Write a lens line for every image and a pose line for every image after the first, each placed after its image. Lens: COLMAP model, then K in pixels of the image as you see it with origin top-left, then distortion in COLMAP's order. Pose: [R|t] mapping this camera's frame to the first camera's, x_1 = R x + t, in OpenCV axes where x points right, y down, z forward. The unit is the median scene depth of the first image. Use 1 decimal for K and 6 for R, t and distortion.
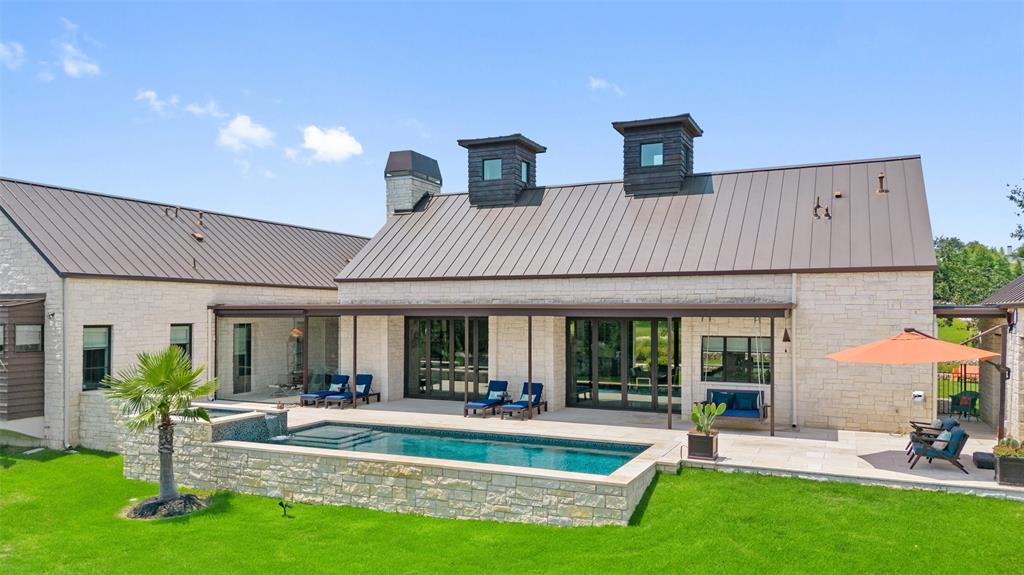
lens RADIAL K [[735.2, 0, 511.2], [0, 735.2, 309.9], [0, 0, 1]] dist [0.068786, -0.085177]
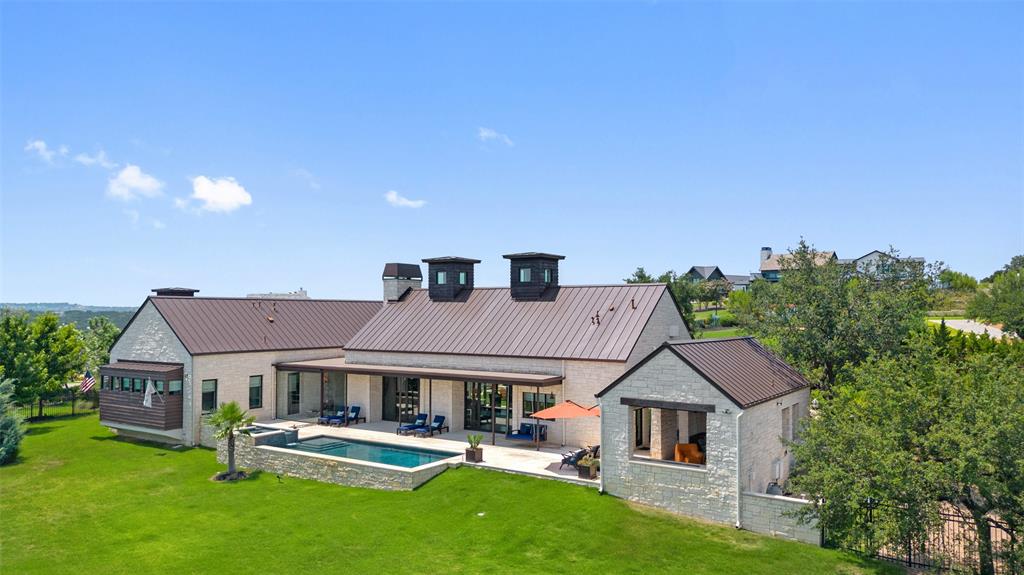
lens RADIAL K [[735.8, 0, 512.0], [0, 735.8, 287.5], [0, 0, 1]] dist [0.070792, -0.146373]
pose [[0.985552, -0.005319, -0.169290, 0.516404], [0.000521, 0.999597, -0.028376, -0.159860], [0.169372, 0.027878, 0.985158, -0.722188]]
